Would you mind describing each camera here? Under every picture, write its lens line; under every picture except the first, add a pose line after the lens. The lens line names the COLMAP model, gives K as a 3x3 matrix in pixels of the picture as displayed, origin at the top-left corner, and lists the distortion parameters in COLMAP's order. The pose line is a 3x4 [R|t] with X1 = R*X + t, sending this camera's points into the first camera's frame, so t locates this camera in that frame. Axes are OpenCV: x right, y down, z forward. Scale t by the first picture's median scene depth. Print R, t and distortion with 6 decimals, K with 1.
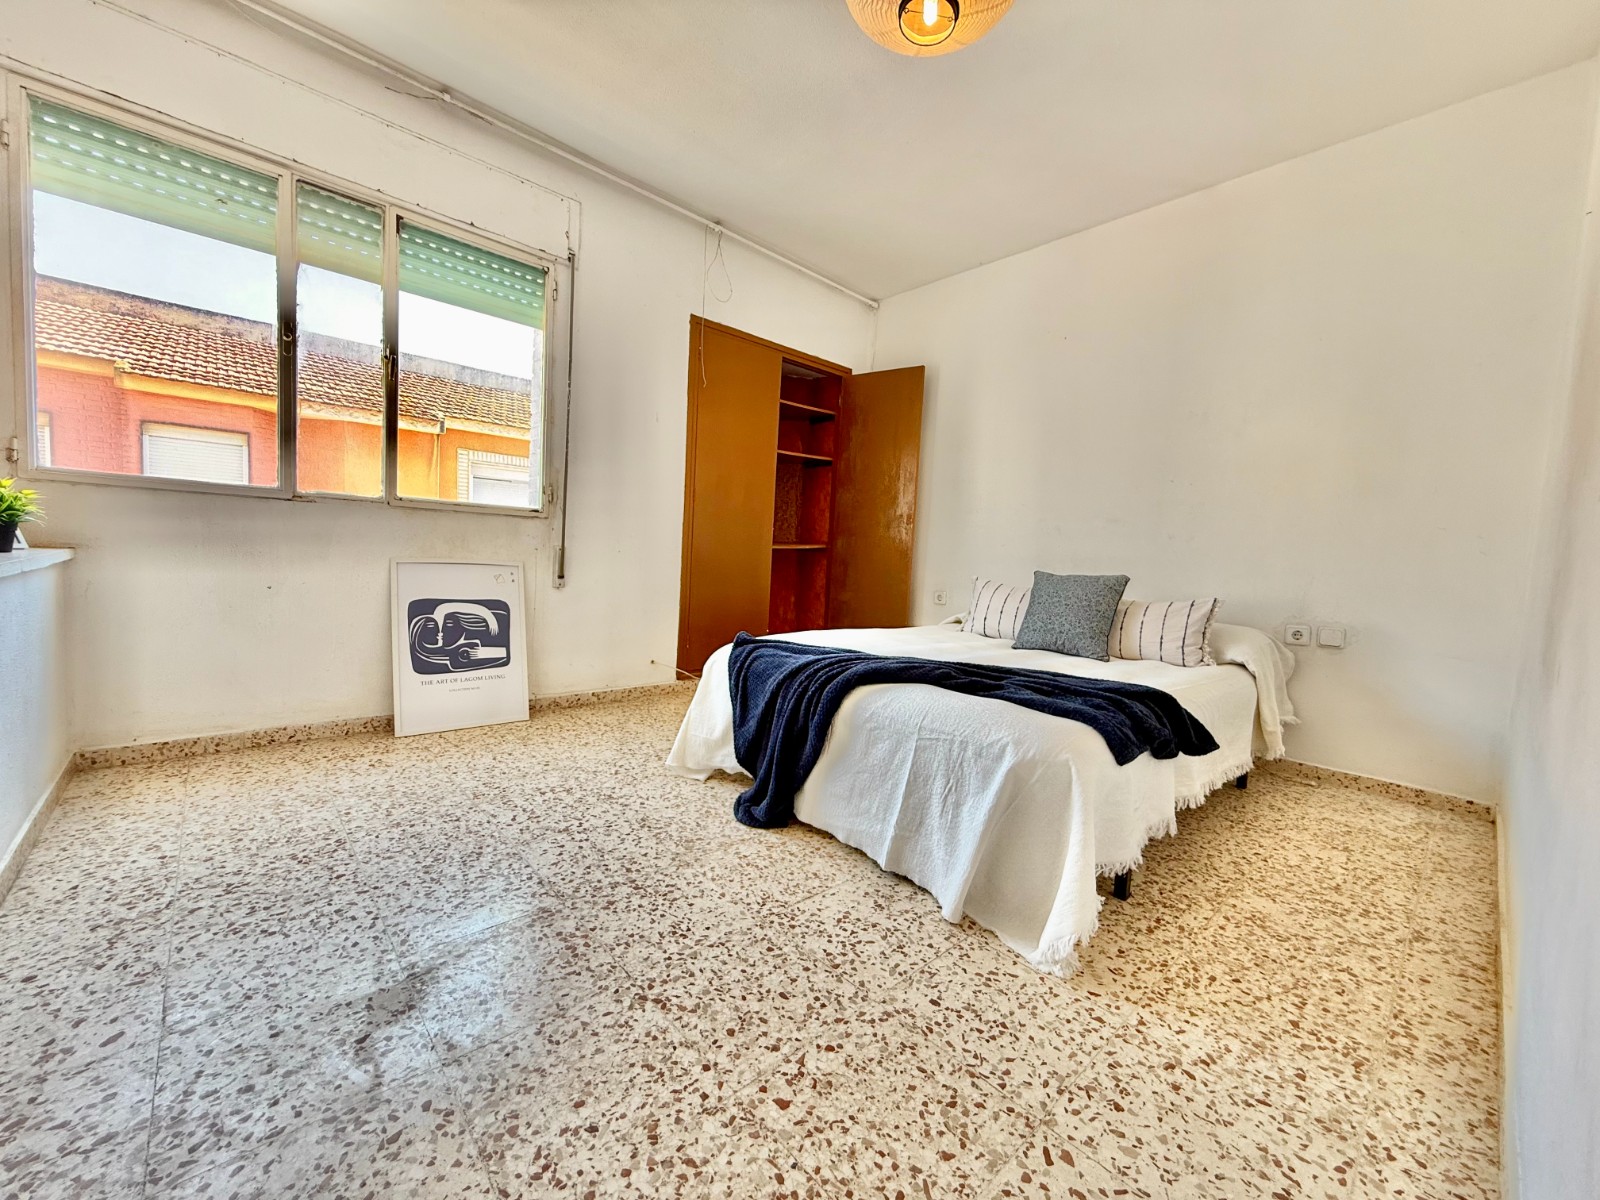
lens RADIAL K [[669.8, 0, 778.9], [0, 669.8, 601.5], [0, 0, 1]] dist [-0.001403, 0.000041]
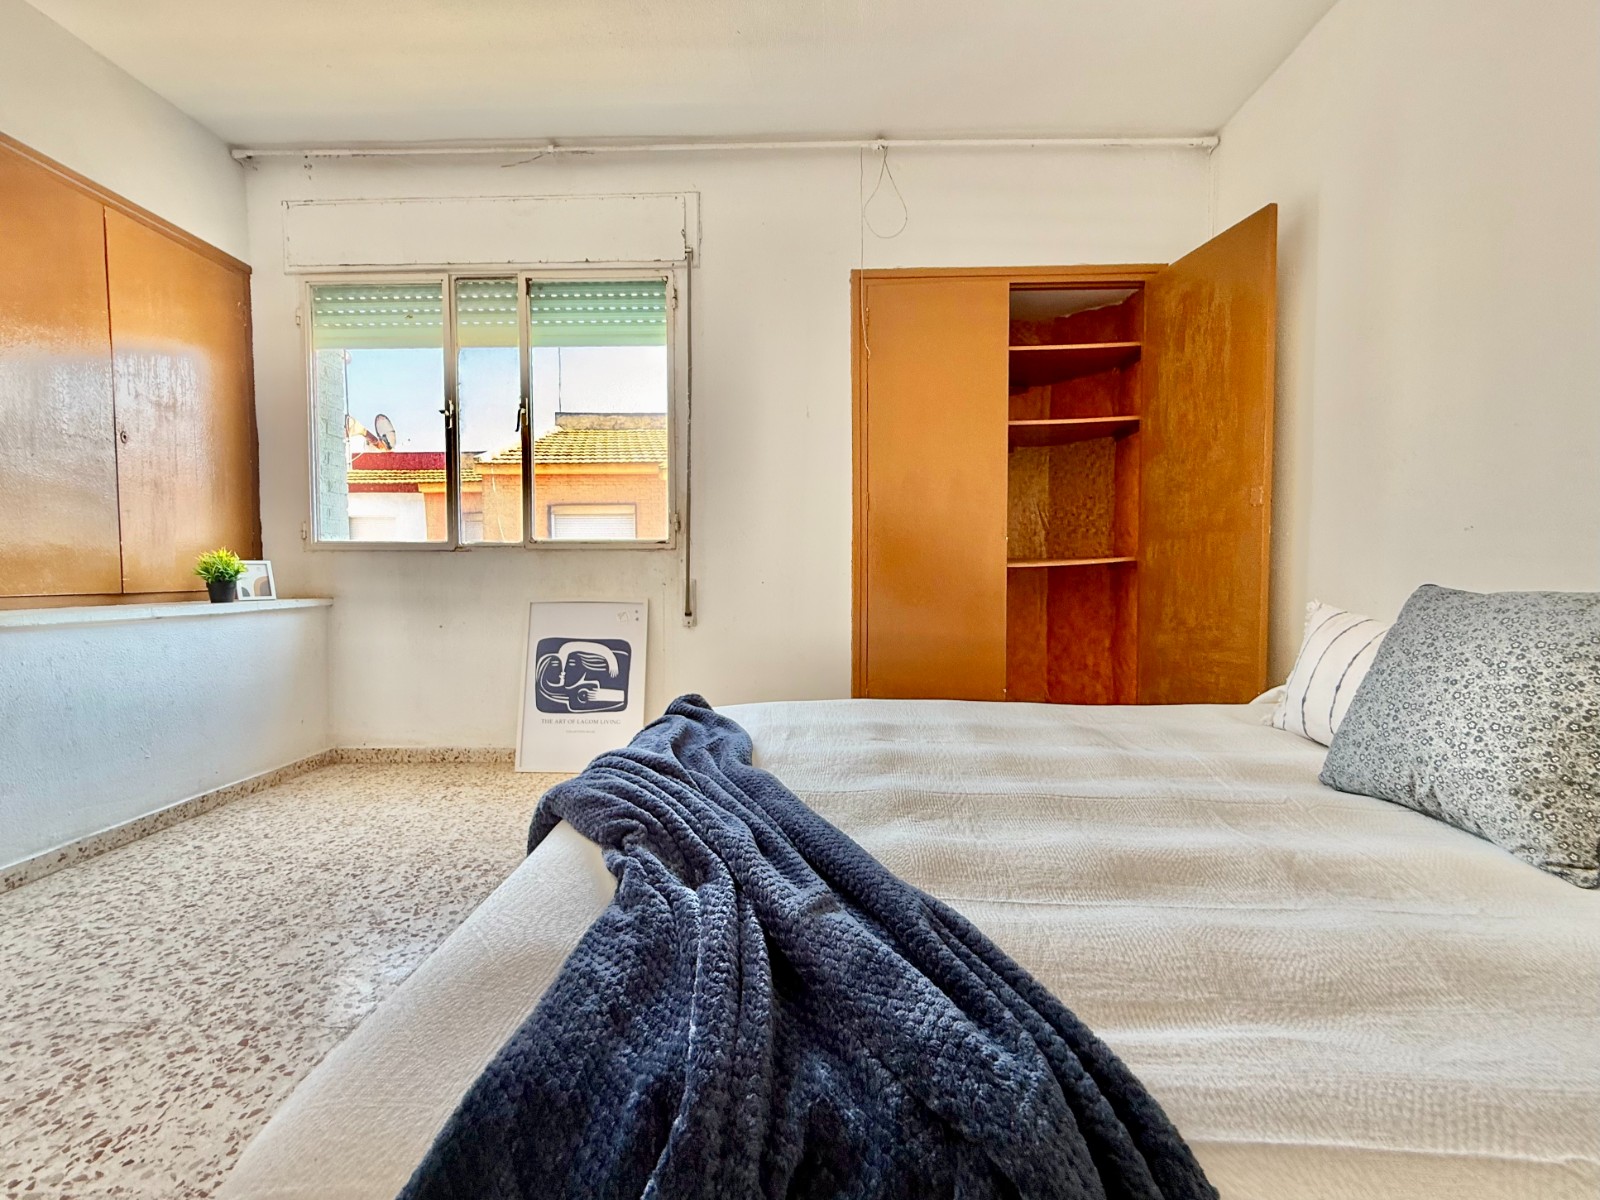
lens RADIAL K [[669.8, 0, 778.9], [0, 669.8, 601.5], [0, 0, 1]] dist [-0.001403, 0.000041]
pose [[0.706057, -0.024723, -0.707723, 0.427475], [-0.012802, 0.998781, -0.047662, -0.014612], [0.708039, 0.042712, 0.704881, 0.516013]]
